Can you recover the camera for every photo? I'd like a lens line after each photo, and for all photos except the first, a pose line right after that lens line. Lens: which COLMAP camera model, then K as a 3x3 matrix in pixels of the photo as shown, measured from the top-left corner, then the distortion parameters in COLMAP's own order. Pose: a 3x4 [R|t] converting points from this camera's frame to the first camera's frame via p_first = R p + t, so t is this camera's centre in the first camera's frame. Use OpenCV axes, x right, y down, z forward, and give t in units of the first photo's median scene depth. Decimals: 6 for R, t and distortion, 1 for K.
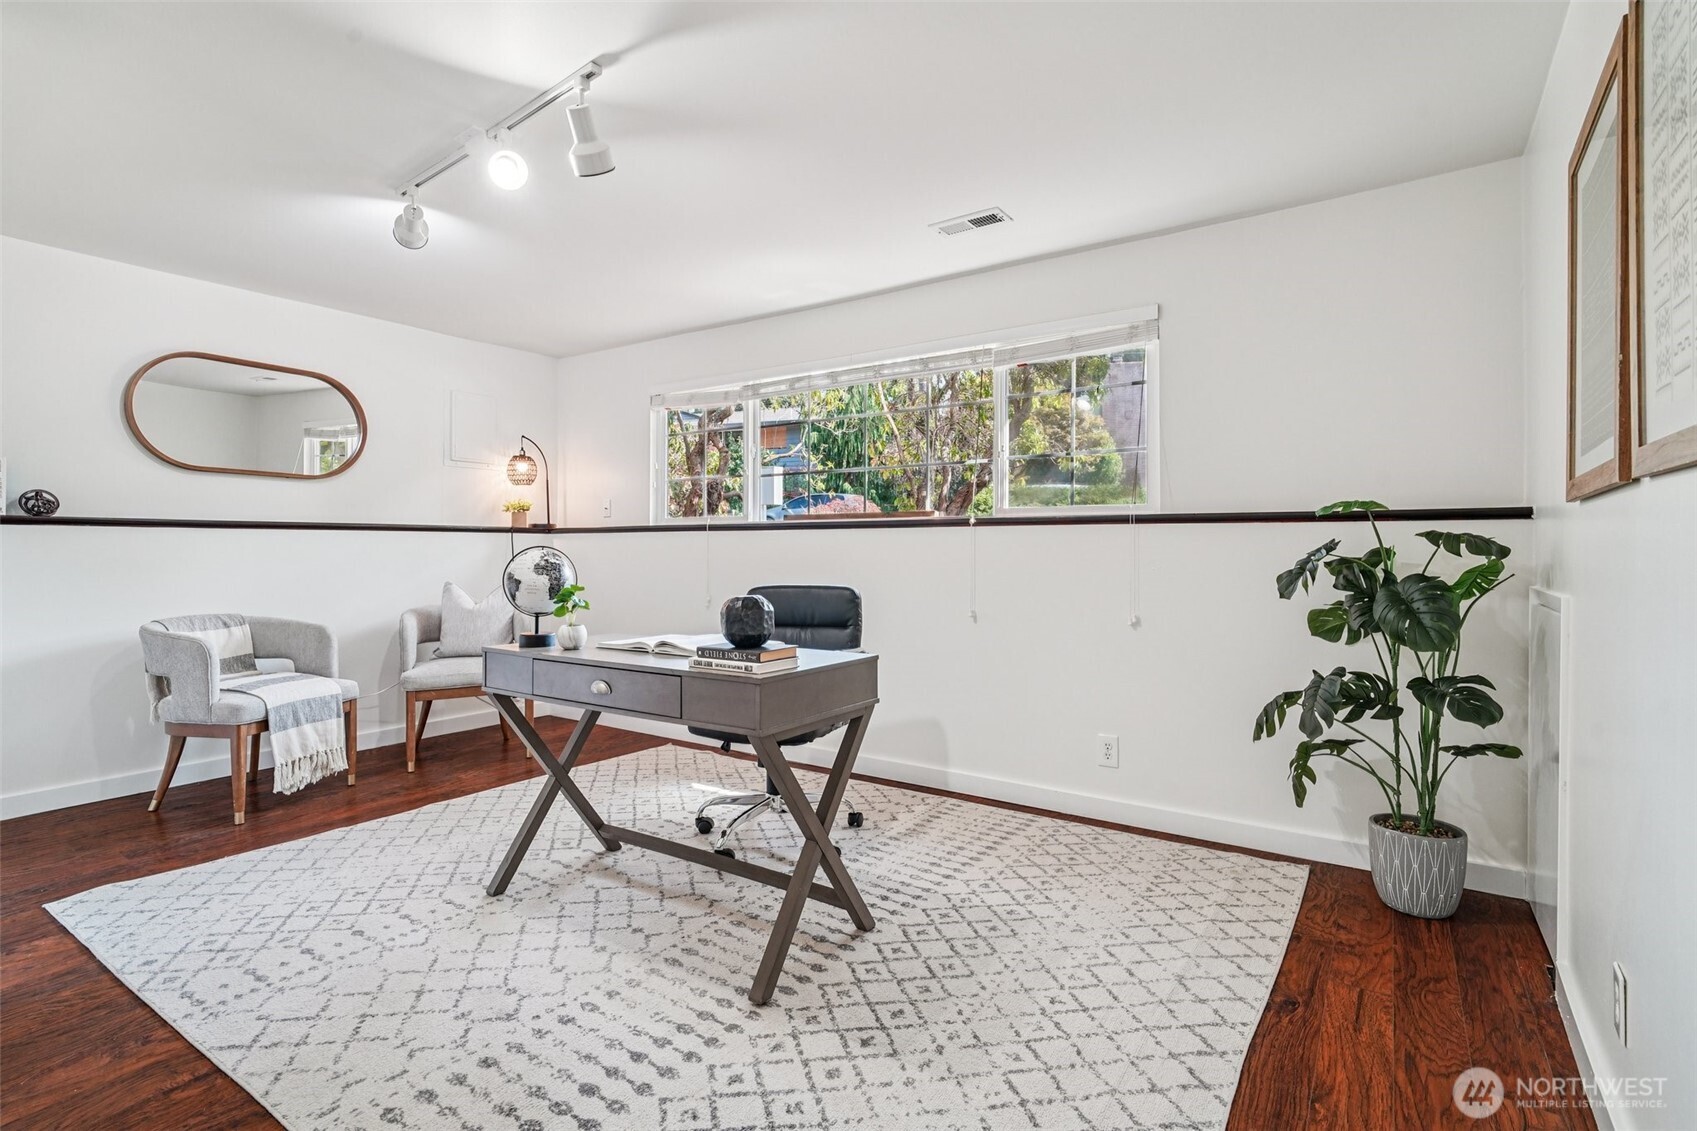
lens RADIAL K [[807.2, 0, 855.0], [0, 807.2, 553.4], [0, 0, 1]] dist [-0.016102, 0.008125]
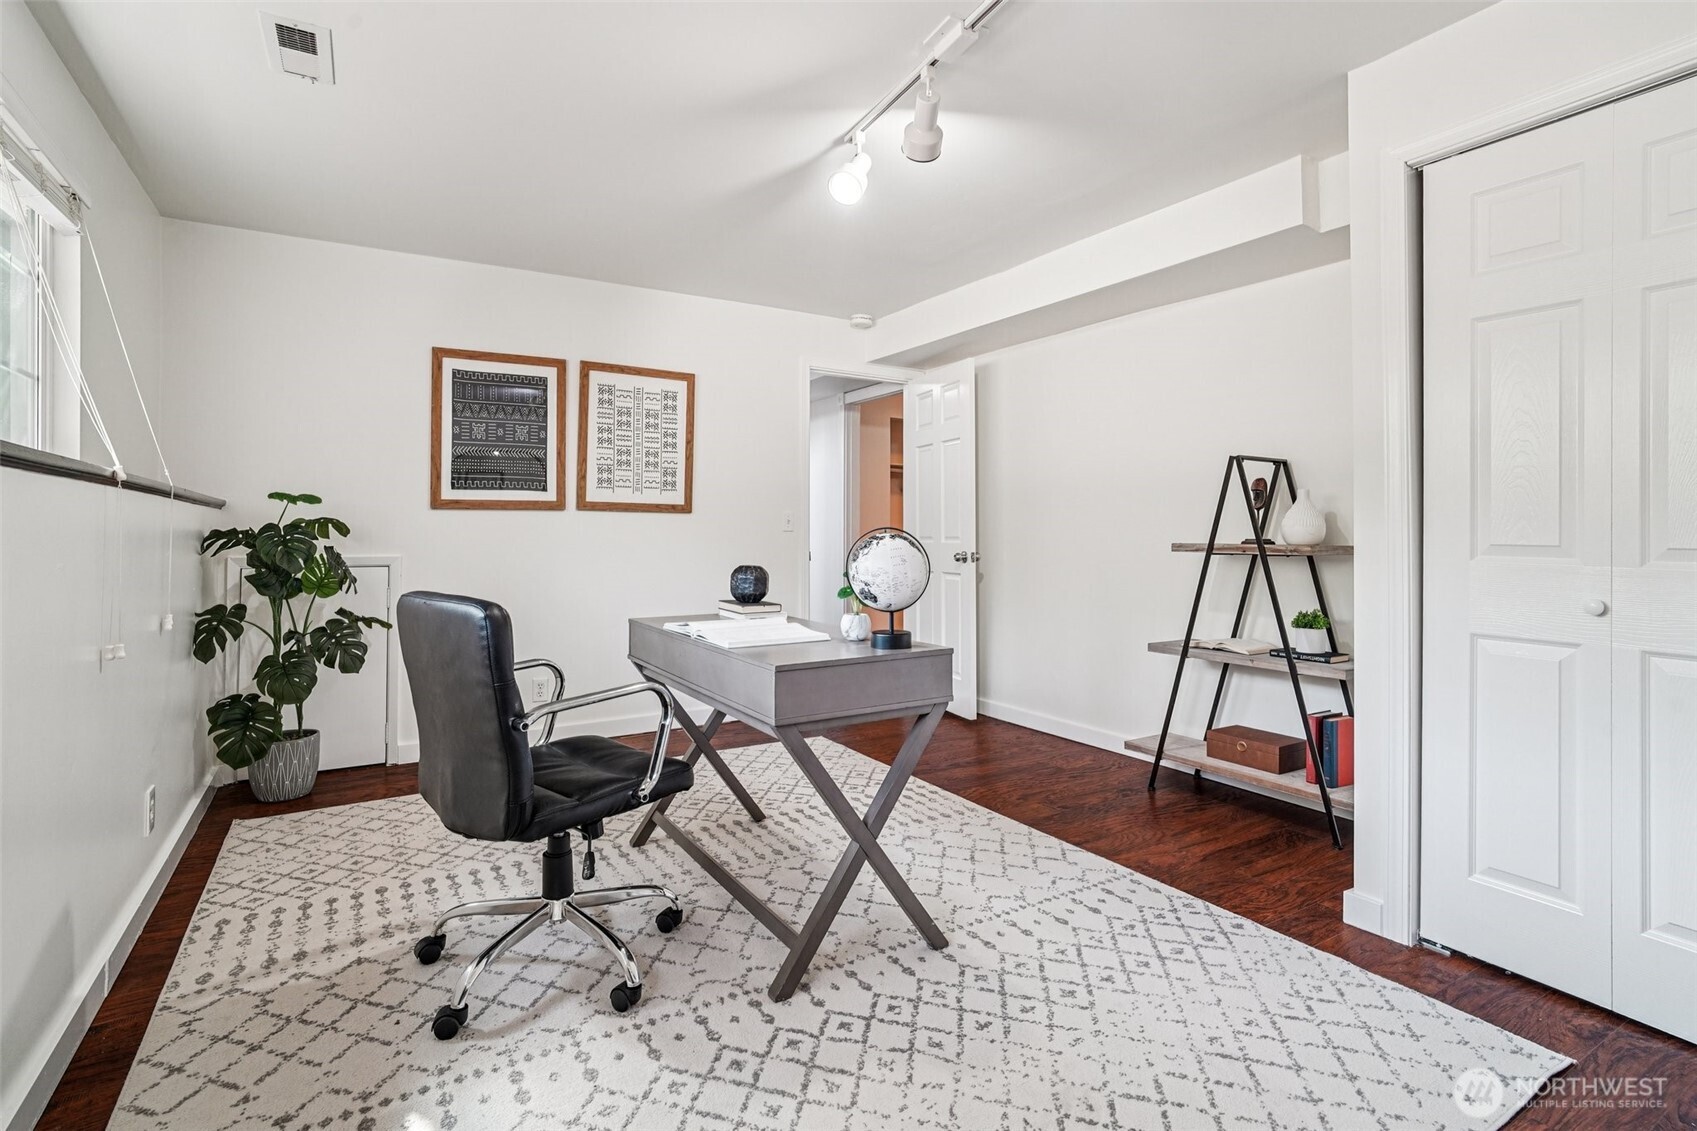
lens RADIAL K [[807.2, 0, 855.0], [0, 807.2, 553.4], [0, 0, 1]] dist [-0.016102, 0.008125]
pose [[-0.912488, -0.011744, 0.408936, -0.664007], [0.000108, 0.999581, 0.028948, -0.005341], [-0.409104, 0.026458, -0.912104, 1.680409]]
